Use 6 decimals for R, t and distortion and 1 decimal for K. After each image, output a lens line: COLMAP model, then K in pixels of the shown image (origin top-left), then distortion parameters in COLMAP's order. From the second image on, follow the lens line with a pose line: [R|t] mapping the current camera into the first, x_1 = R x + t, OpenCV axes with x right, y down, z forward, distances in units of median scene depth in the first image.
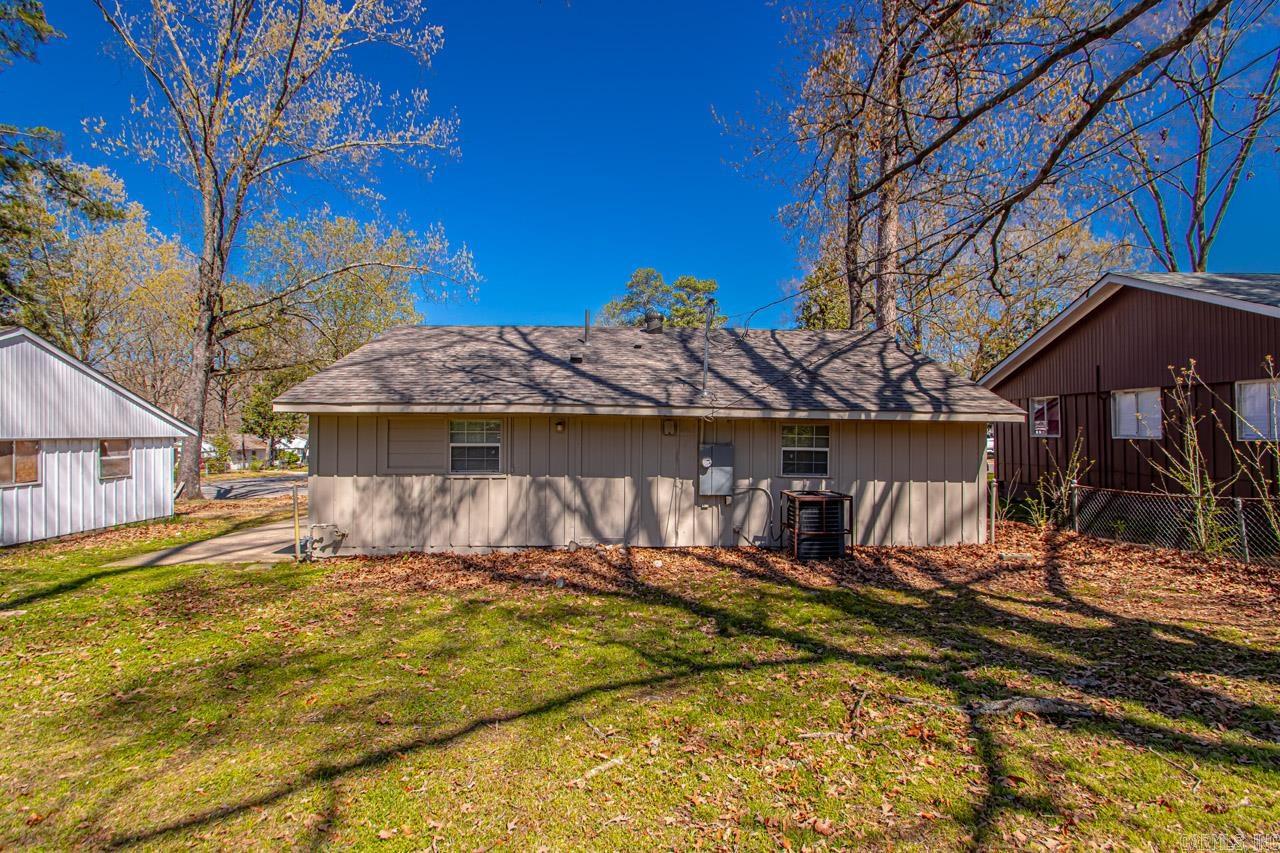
lens RADIAL K [[598.0, 0, 640.0], [0, 598.0, 426.5], [0, 0, 1]] dist [0.000620, -0.000147]
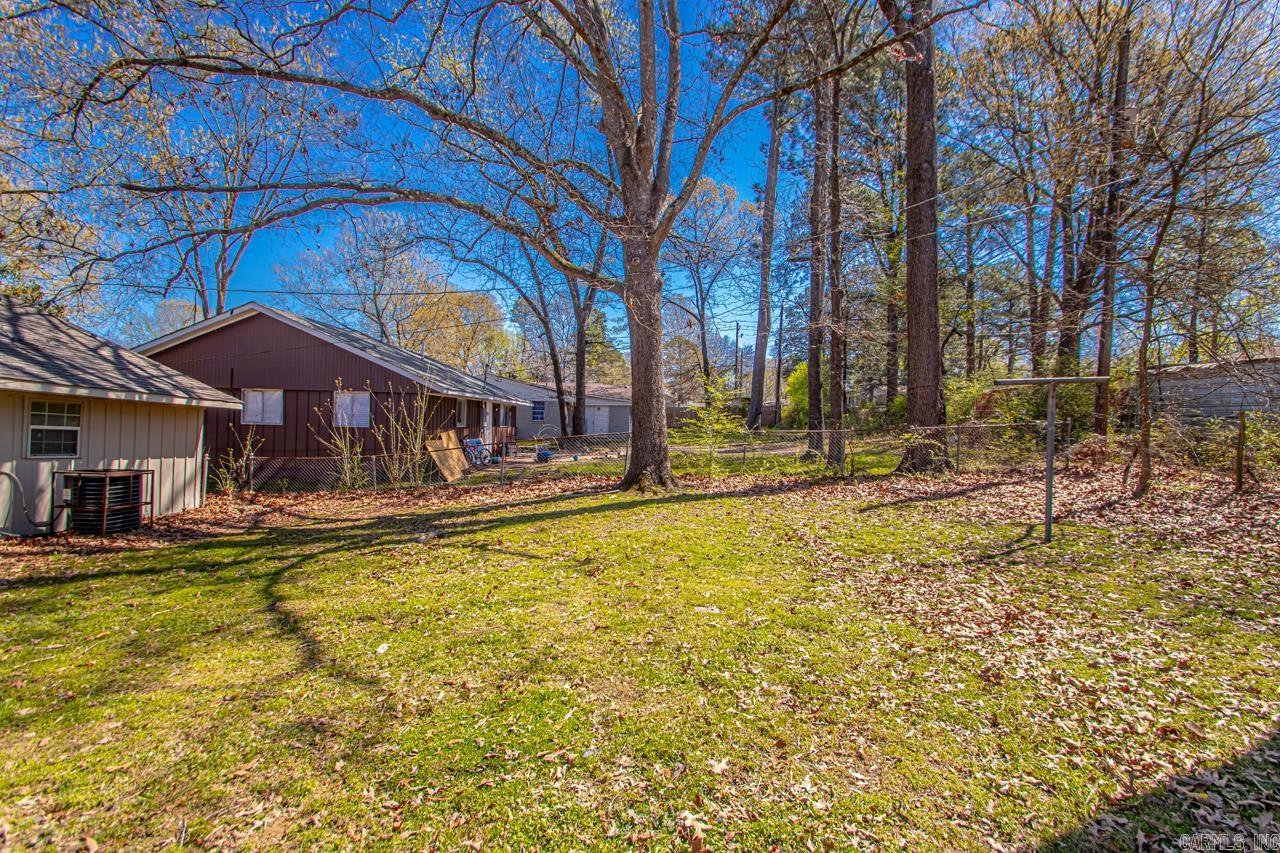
lens RADIAL K [[598.0, 0, 640.0], [0, 598.0, 426.5], [0, 0, 1]] dist [0.000620, -0.000147]
pose [[0.085993, 0.015880, 0.996169, -0.579542], [-0.032399, 0.999389, -0.013134, 0.018405], [-0.995769, -0.031146, 0.086455, 0.006207]]
